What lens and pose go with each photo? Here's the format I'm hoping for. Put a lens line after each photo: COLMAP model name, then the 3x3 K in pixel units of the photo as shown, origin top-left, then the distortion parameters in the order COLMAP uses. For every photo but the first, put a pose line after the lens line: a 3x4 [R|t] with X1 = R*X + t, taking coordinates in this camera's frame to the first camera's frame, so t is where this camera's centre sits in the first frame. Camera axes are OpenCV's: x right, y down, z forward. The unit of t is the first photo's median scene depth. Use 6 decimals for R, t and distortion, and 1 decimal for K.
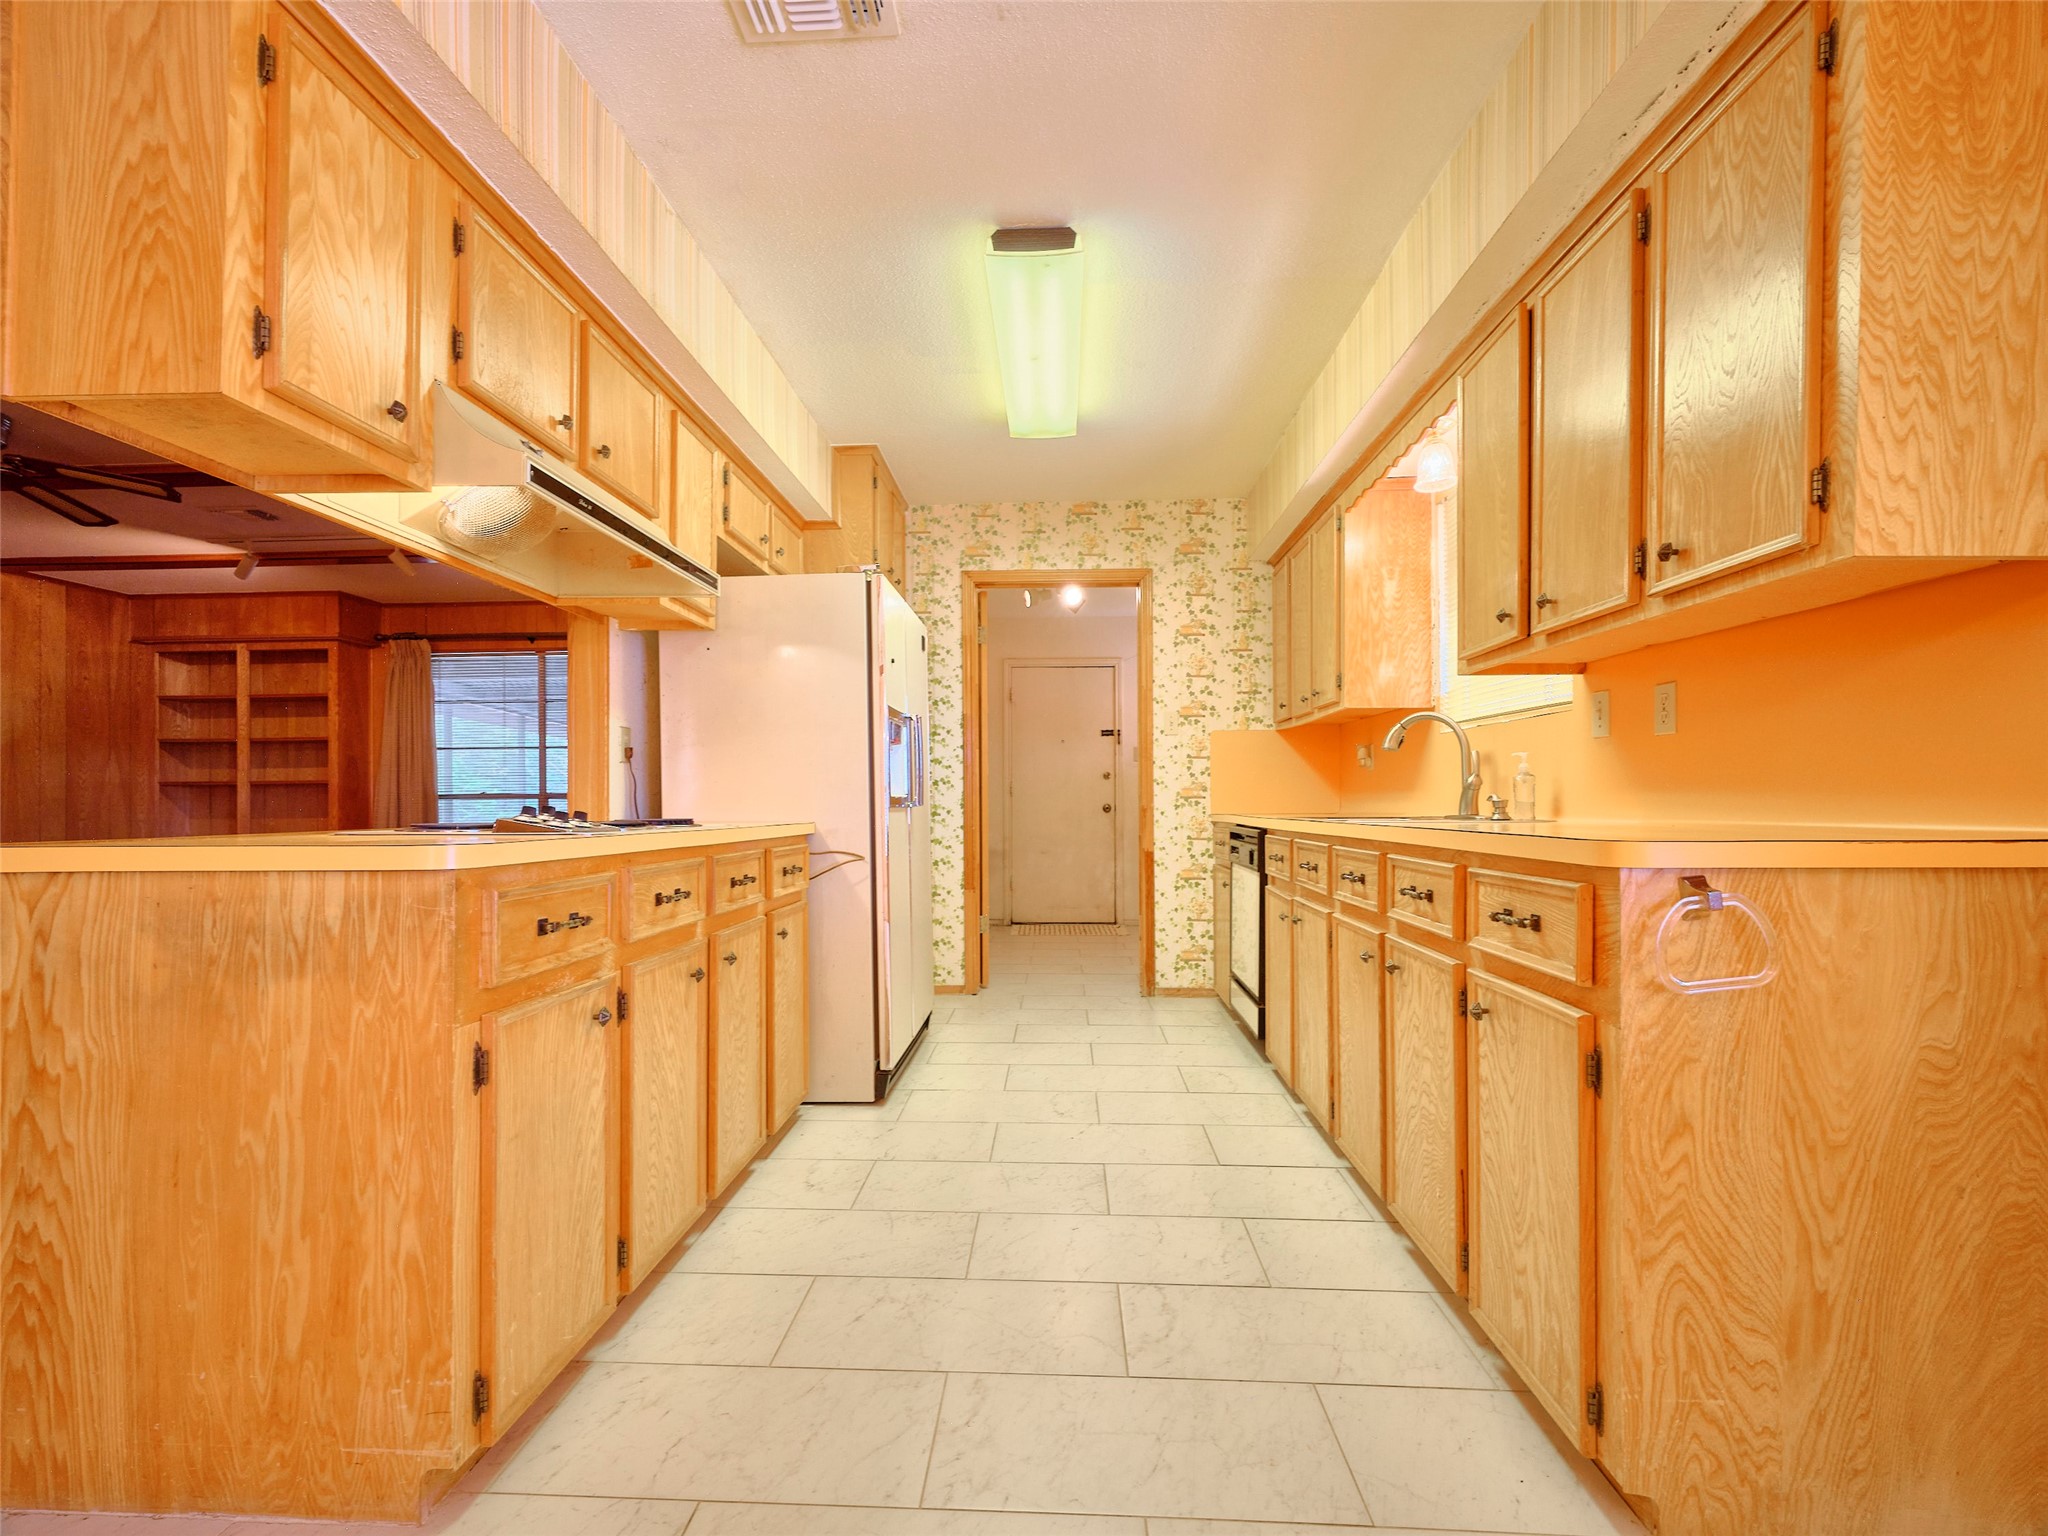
lens RADIAL K [[931.2, 0, 1022.4], [0, 931.2, 799.0], [0, 0, 1]] dist [0.000426, -0.000590]
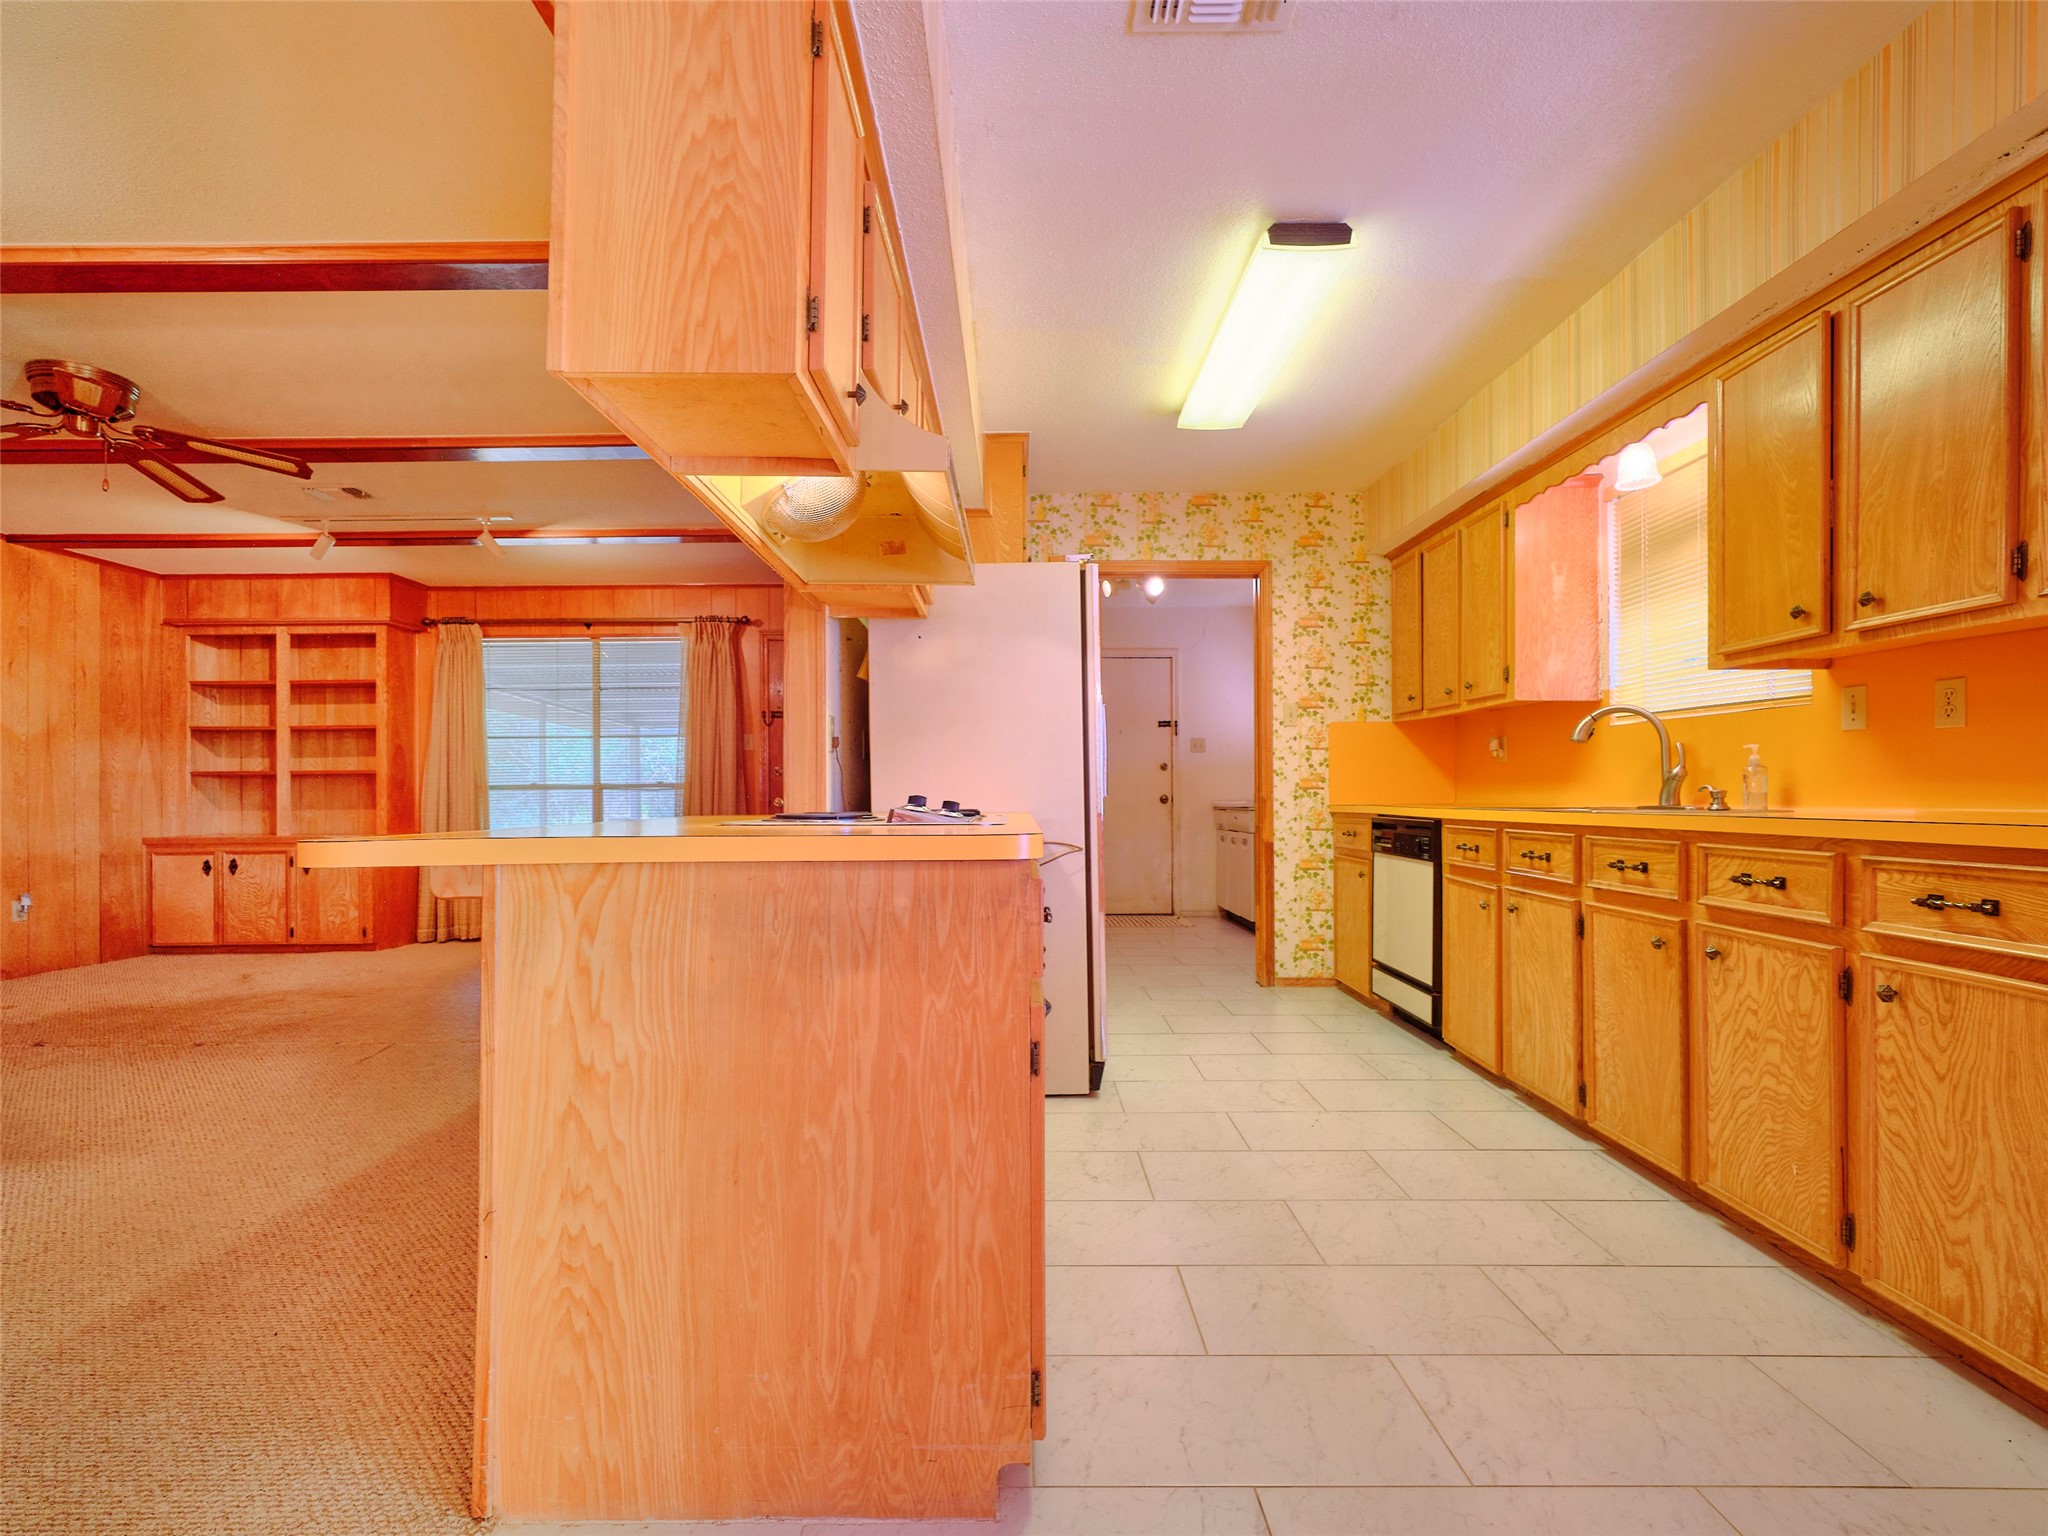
lens RADIAL K [[931.2, 0, 1021.3], [0, 931.2, 789.7], [0, 0, 1]] dist [0.000426, -0.000590]
pose [[0.998946, 0.000773, 0.045896, -0.345993], [-0.000797, 1.000000, 0.000494, 0.000496], [-0.045895, -0.000530, 0.998946, 0.004676]]
